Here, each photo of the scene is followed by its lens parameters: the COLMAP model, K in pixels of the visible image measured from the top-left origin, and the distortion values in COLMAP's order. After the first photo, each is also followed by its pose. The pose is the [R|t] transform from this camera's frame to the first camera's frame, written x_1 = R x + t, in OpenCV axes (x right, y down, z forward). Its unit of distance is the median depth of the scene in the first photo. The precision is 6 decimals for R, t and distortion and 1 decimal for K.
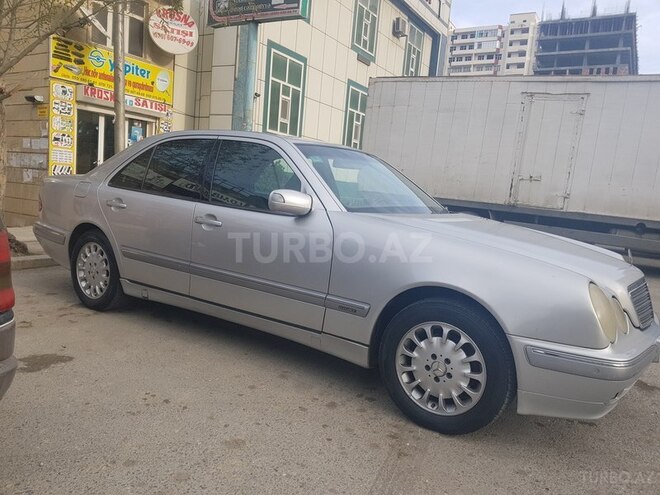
lens RADIAL K [[491.5, 0, 330.0], [0, 491.5, 247.5], [0, 0, 1]] dist [0.095449, -0.177341]
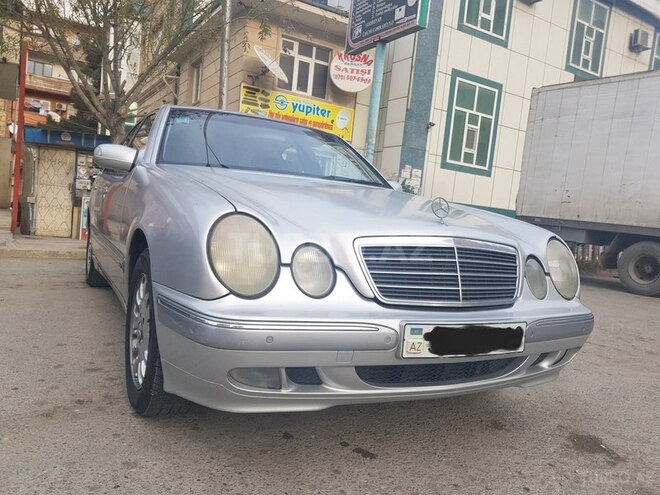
lens RADIAL K [[502.4, 0, 329.5], [0, 502.4, 260.8], [0, 0, 1]] dist [-0.004070, -0.004660]
pose [[0.890411, 0.037950, -0.453573, 0.134689], [-0.068804, 0.996289, -0.051711, 0.023032], [0.449928, 0.077252, 0.889718, 0.060956]]
